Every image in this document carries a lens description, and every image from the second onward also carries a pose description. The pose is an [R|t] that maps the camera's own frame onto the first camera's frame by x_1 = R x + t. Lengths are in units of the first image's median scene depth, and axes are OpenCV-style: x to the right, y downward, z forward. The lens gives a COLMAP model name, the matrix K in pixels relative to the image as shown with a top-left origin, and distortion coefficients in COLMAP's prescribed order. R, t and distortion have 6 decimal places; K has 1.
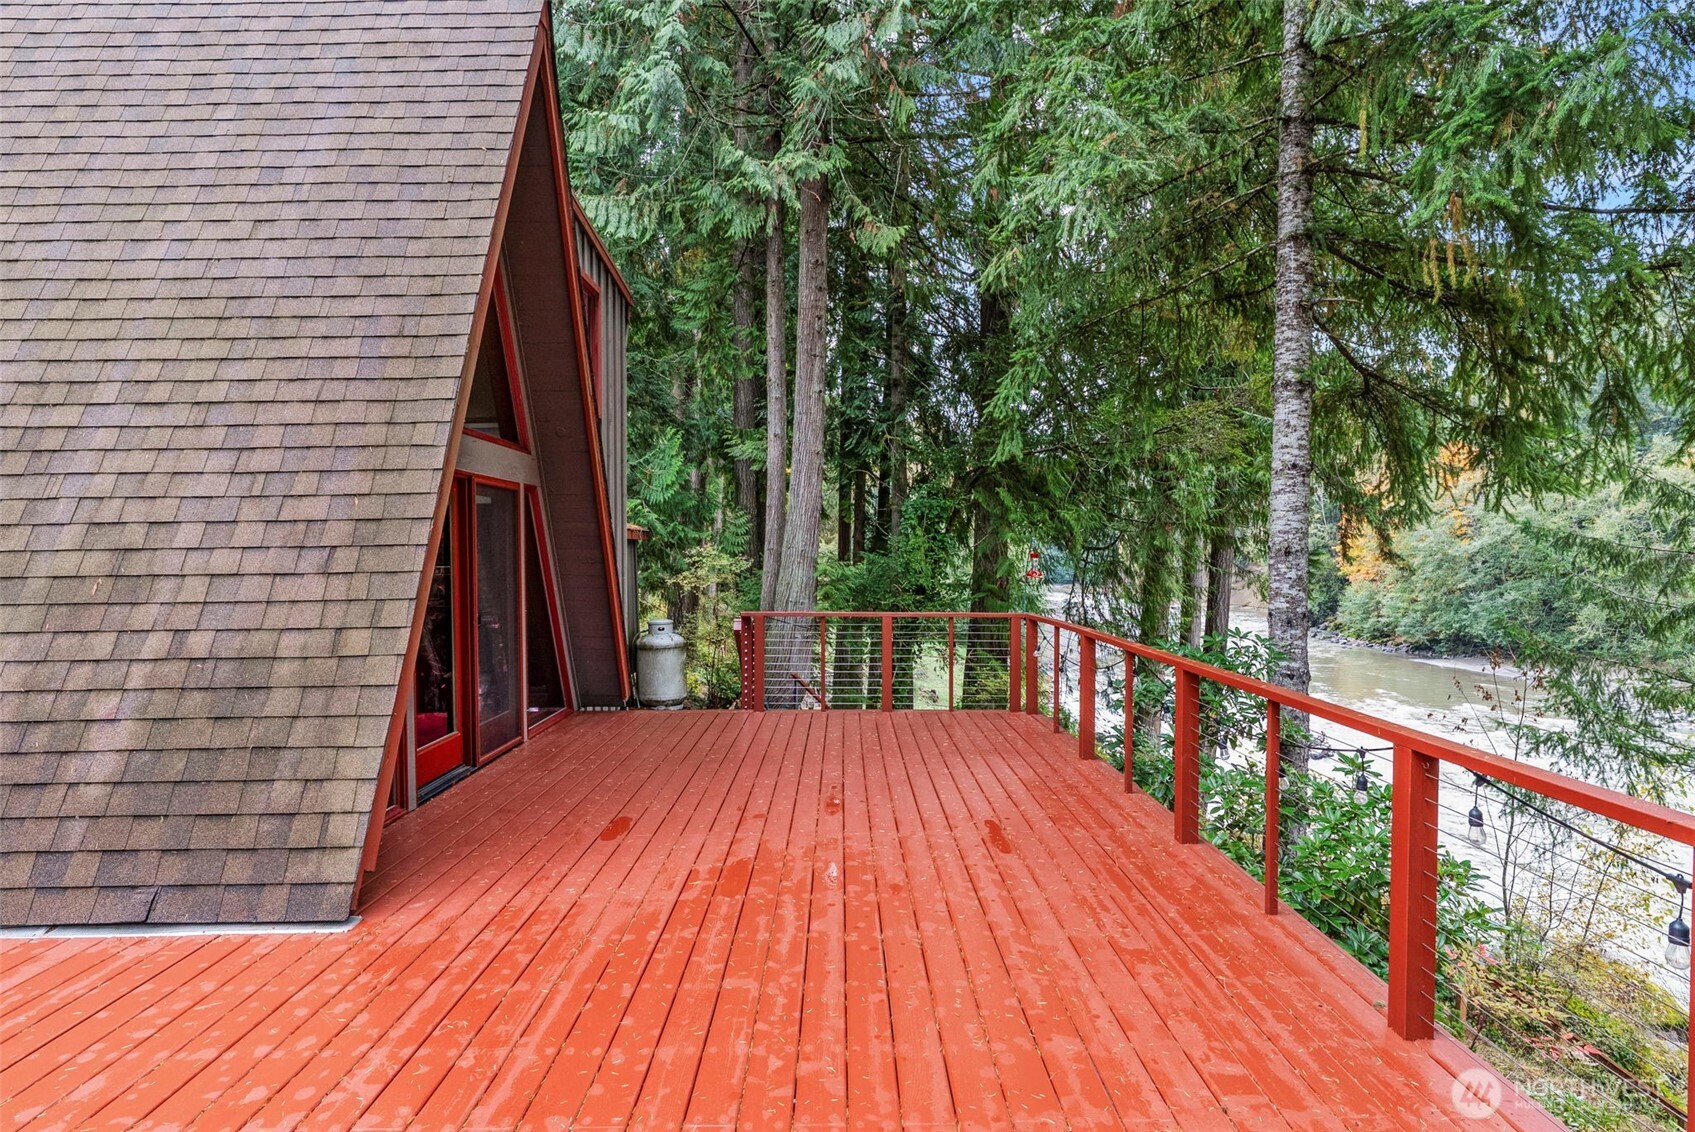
lens RADIAL K [[864.8, 0, 847.5], [0, 864.8, 566.0], [0, 0, 1]] dist [-0.005071, 0.000525]
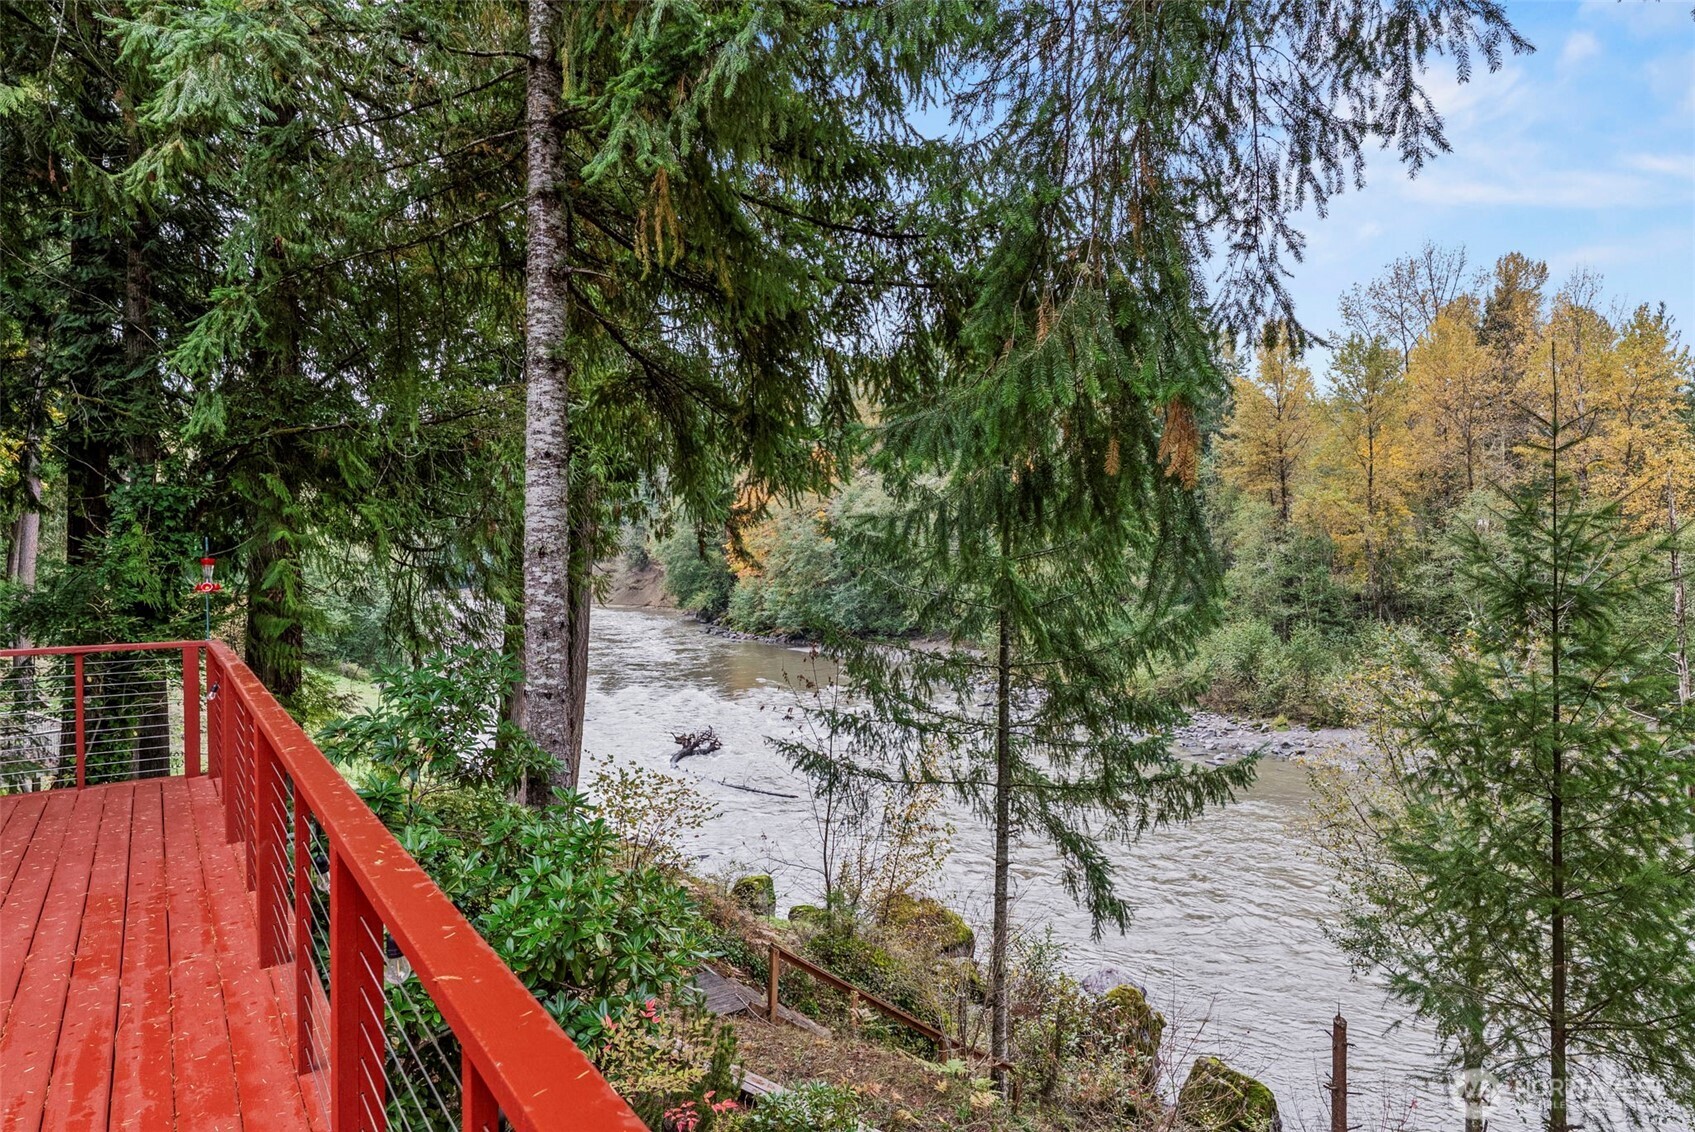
lens RADIAL K [[863.5, 0, 848.3], [0, 863.5, 548.2], [0, 0, 1]] dist [-0.002812, -0.000132]
pose [[0.842908, -0.009613, 0.537971, 0.286888], [0.019992, 0.999710, -0.013461, -0.002951], [-0.537686, 0.022102, 0.842856, 0.094946]]
